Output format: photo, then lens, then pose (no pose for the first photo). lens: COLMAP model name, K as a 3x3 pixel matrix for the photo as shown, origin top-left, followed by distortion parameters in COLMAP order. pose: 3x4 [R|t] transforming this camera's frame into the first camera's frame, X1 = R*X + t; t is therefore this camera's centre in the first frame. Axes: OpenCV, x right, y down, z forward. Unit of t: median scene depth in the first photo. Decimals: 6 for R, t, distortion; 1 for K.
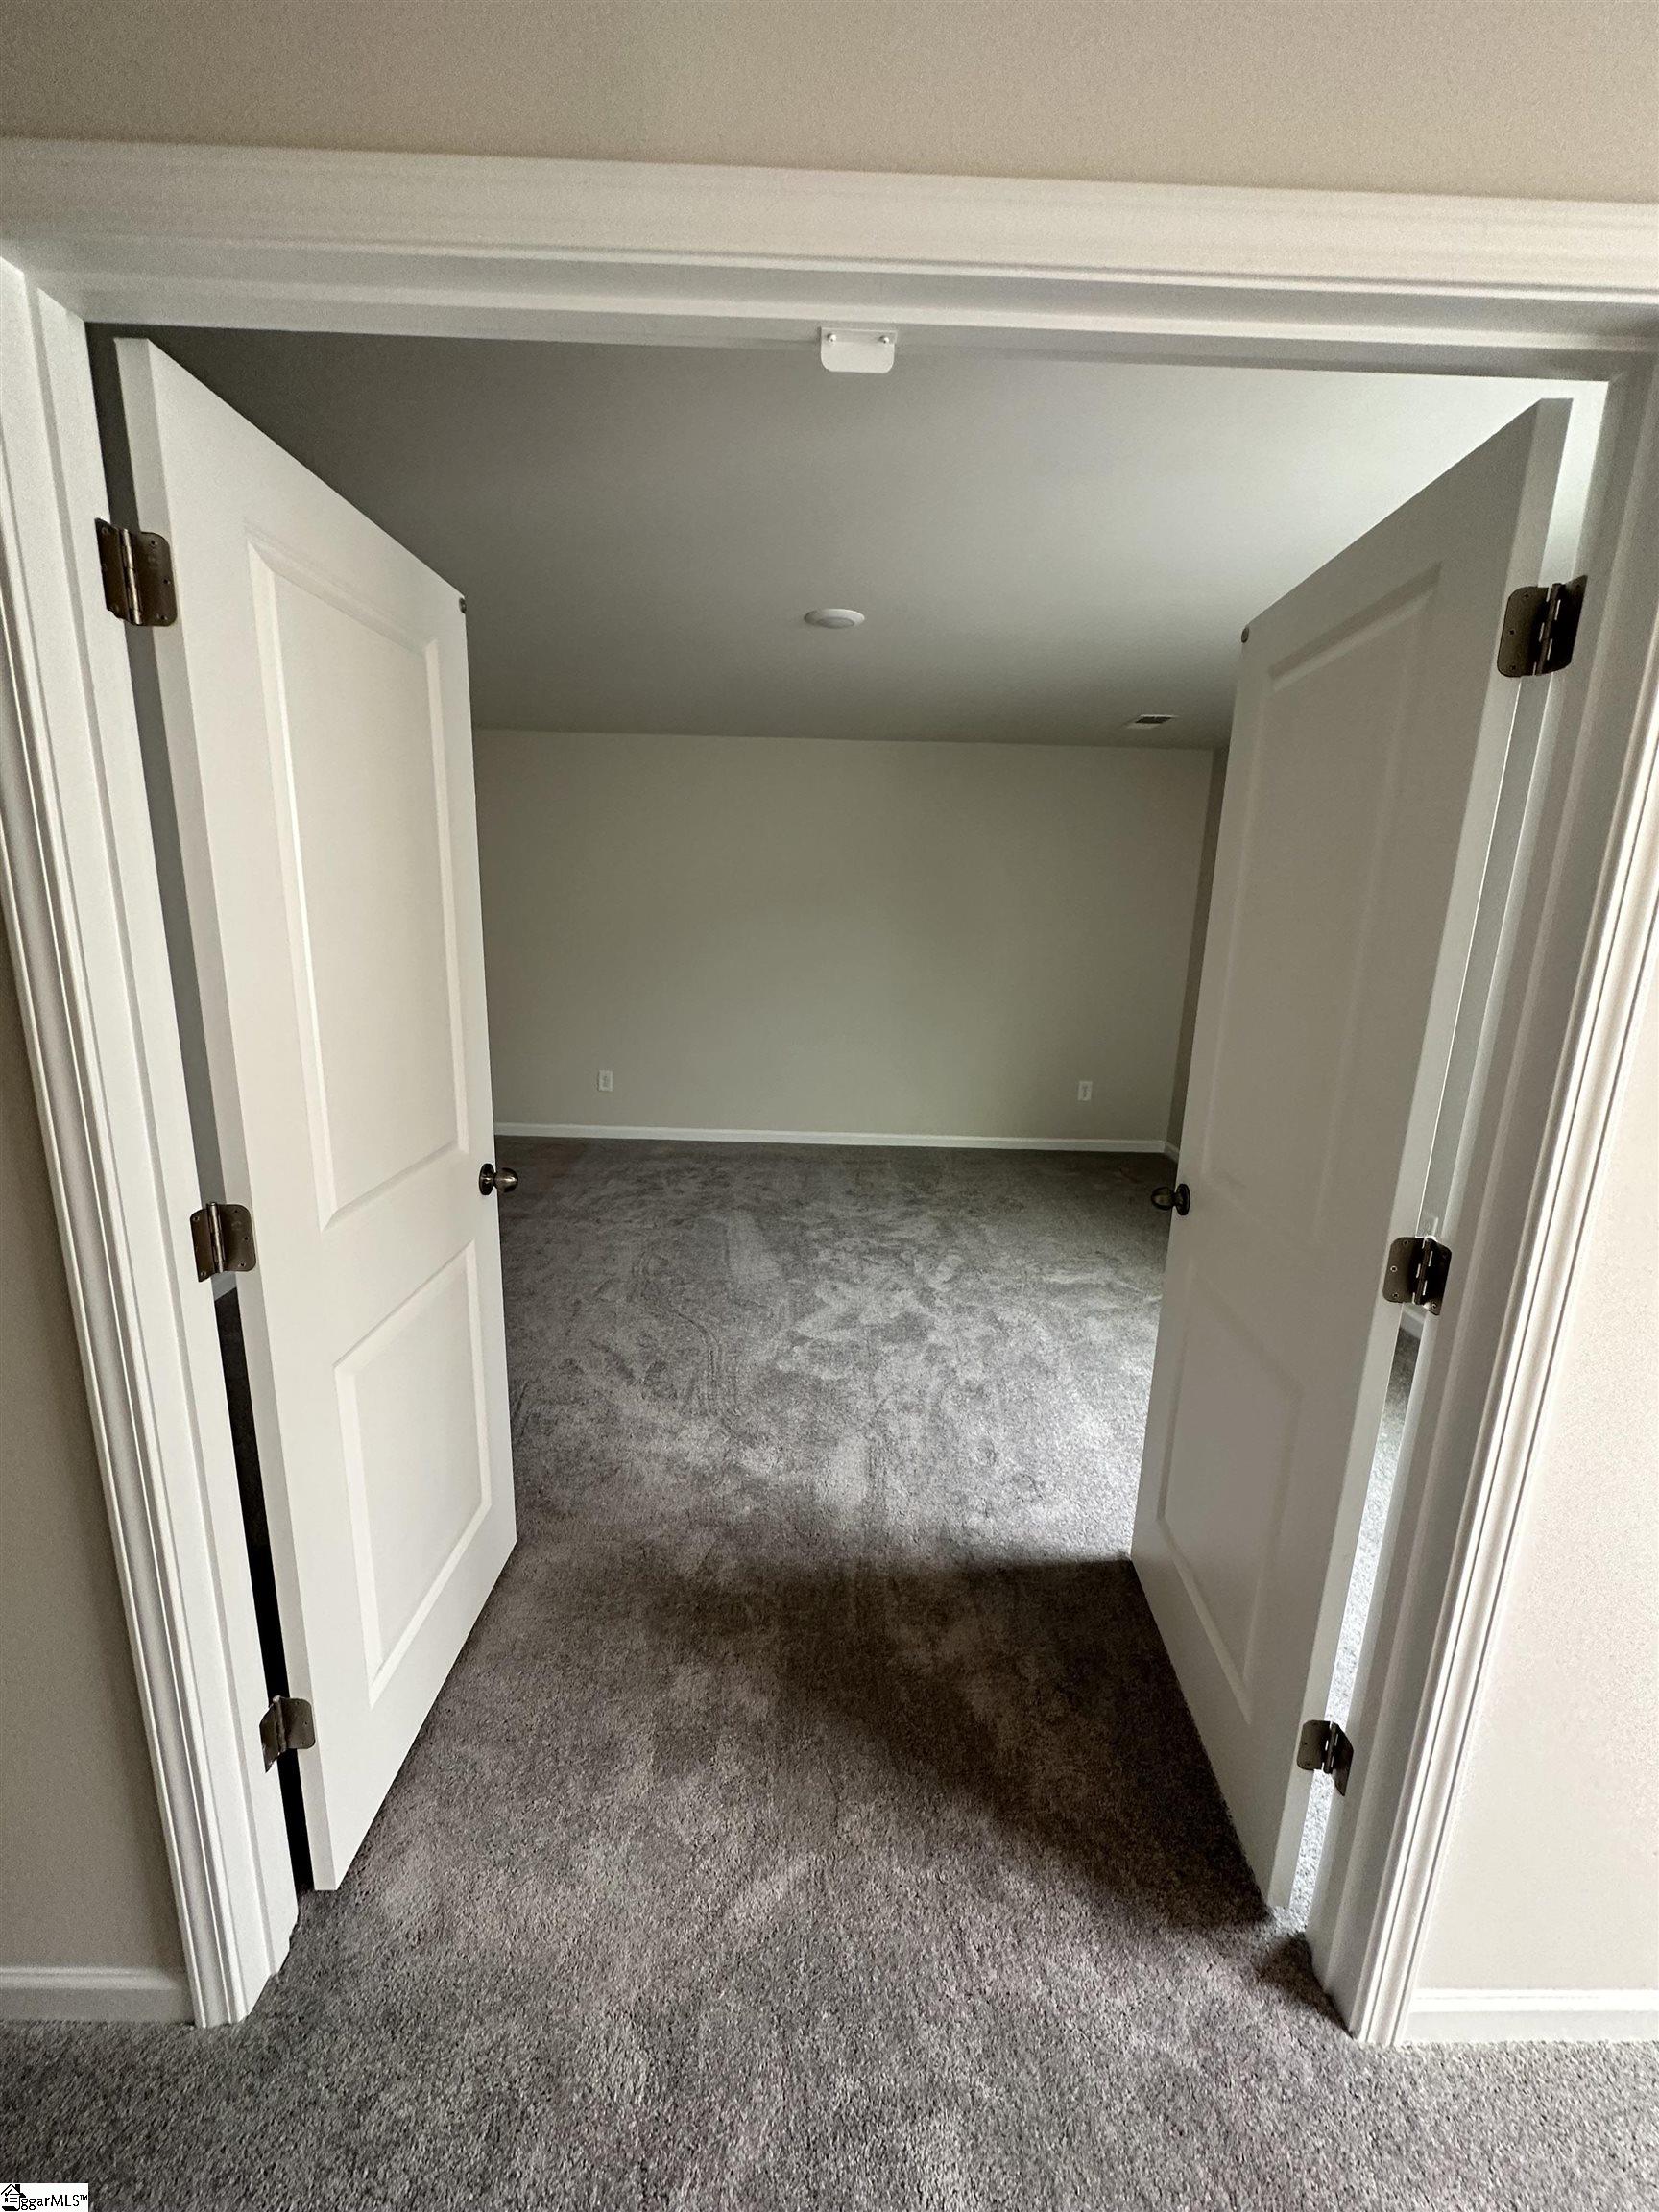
lens RADIAL K [[881.5, 0, 829.5], [0, 881.5, 1106.0], [0, 0, 1]] dist [-0.000829, 0.000410]
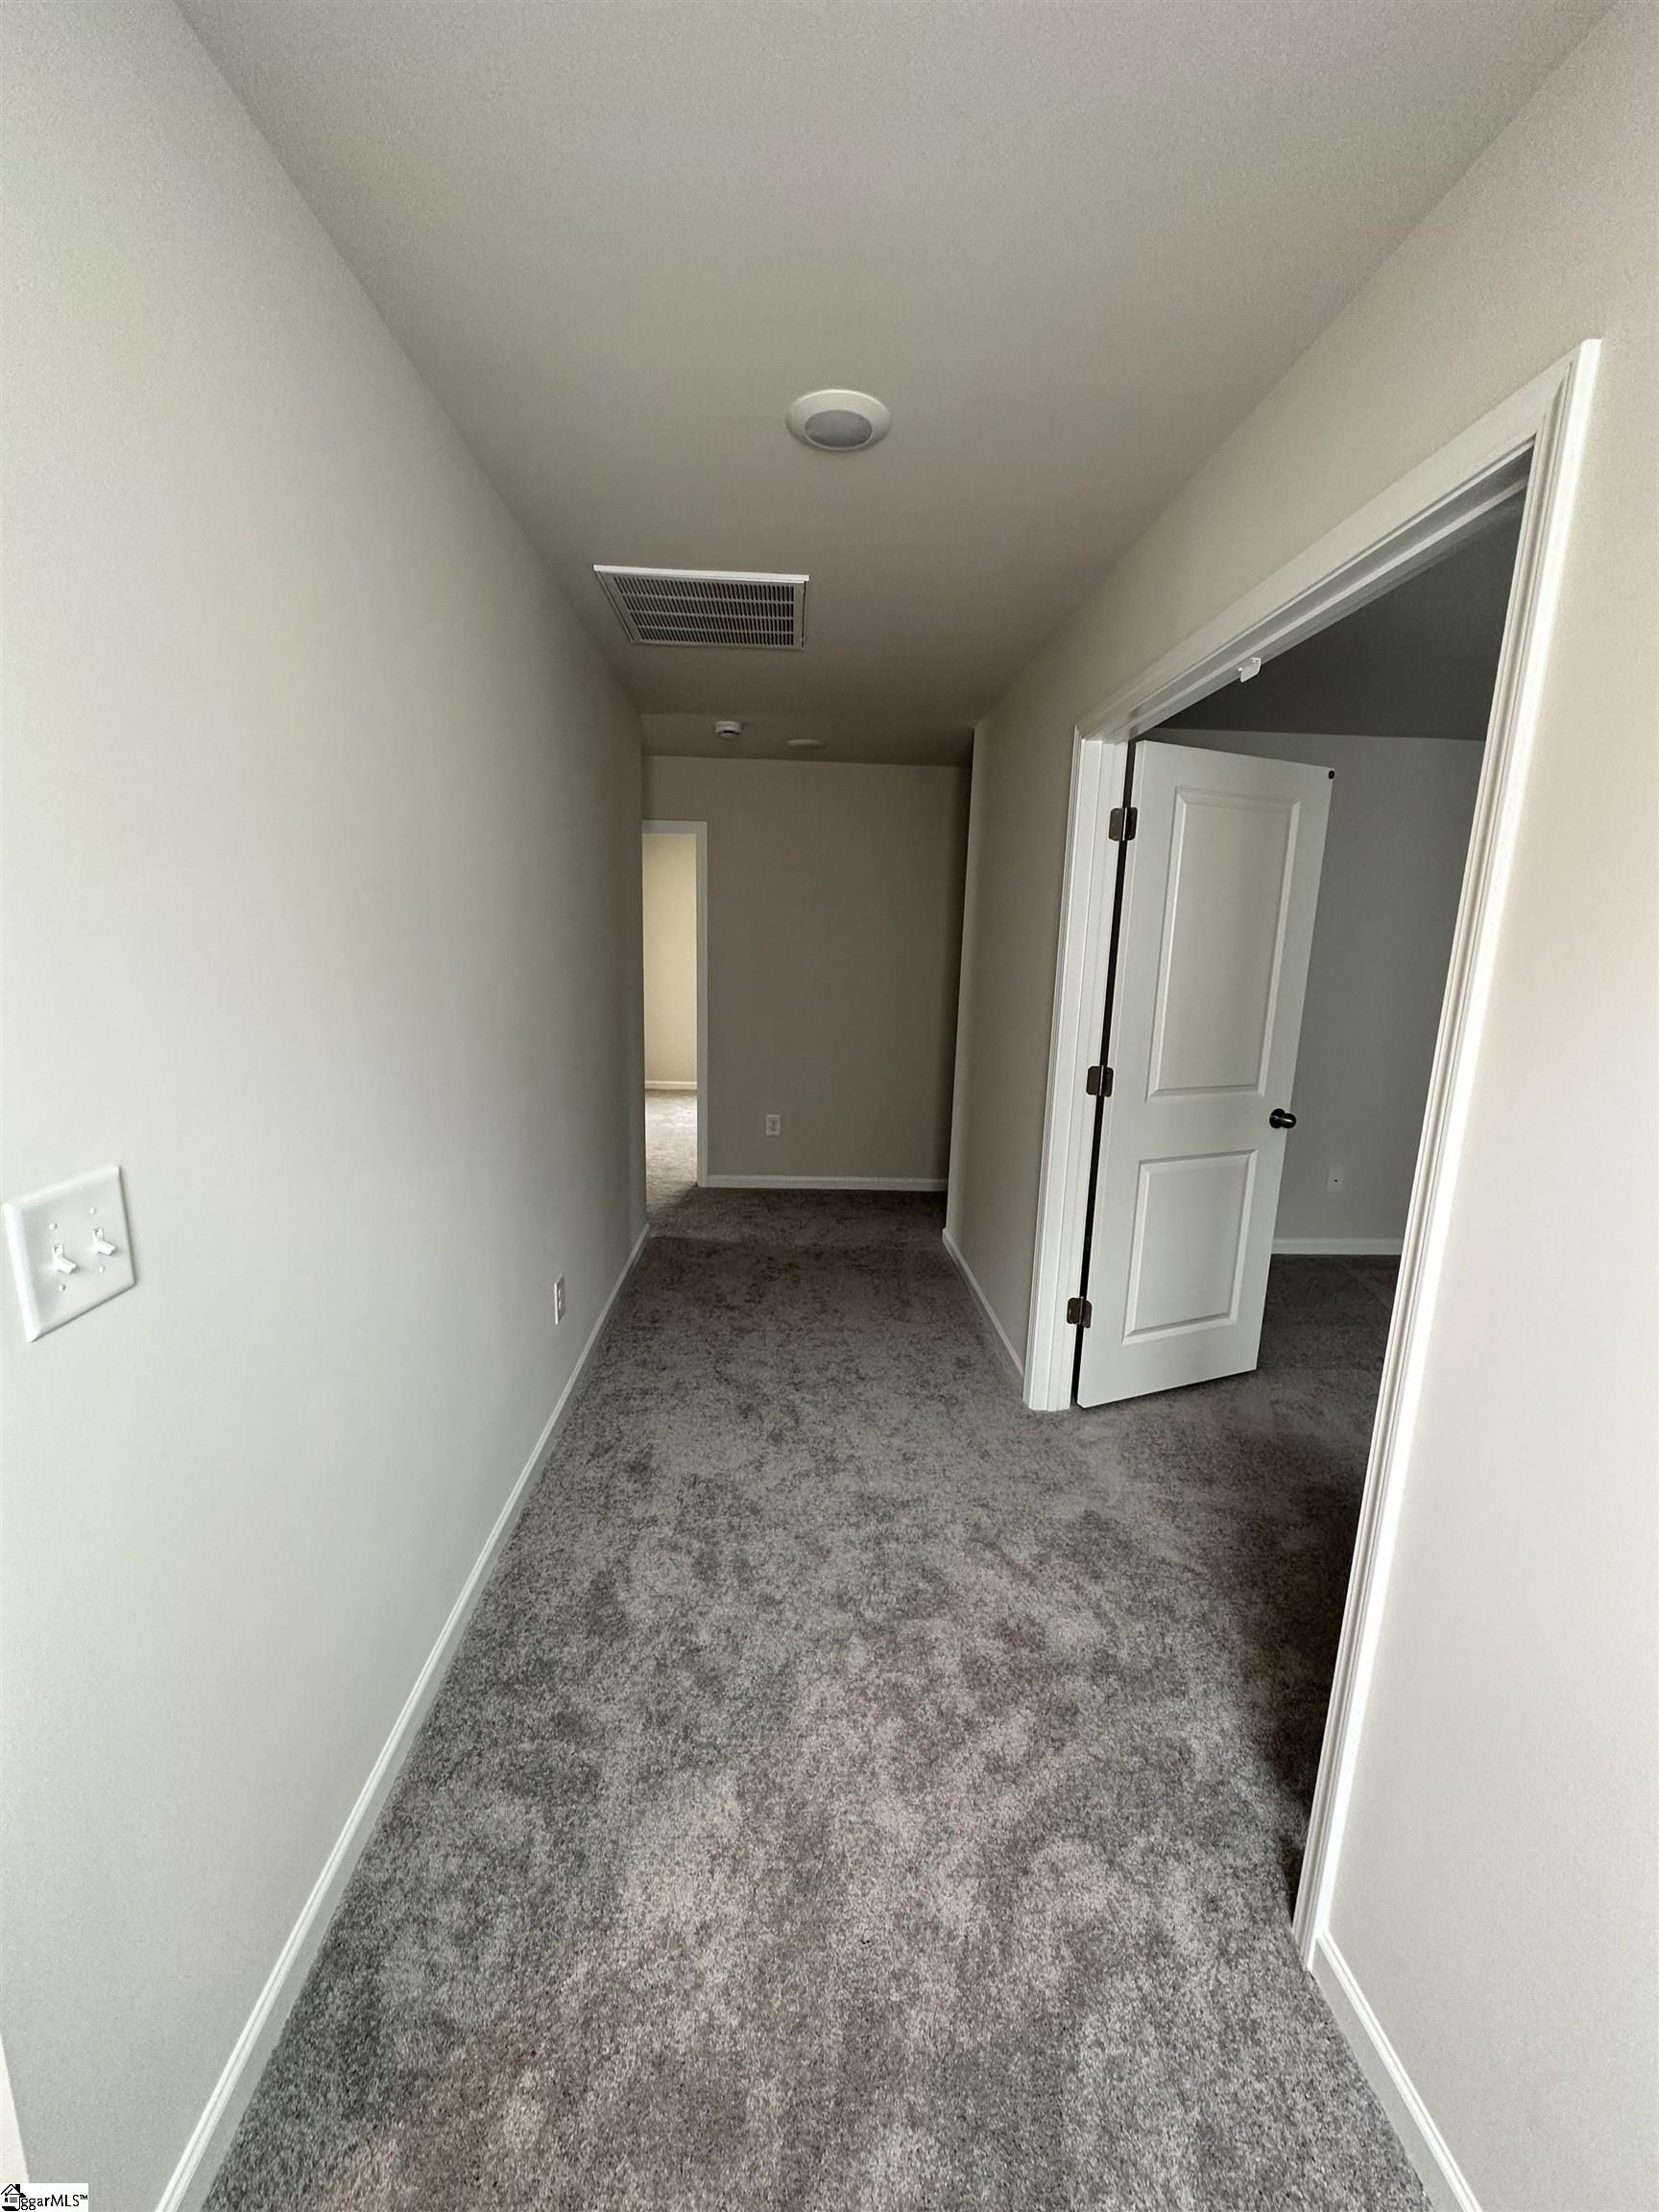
lens RADIAL K [[881.5, 0, 829.5], [0, 881.5, 1106.0], [0, 0, 1]] dist [-0.000829, 0.000410]
pose [[0.027110, 0.165965, -0.985759, 1.456244], [-0.248198, 0.956359, 0.154190, 0.023576], [0.968330, 0.240483, 0.067119, 0.110903]]
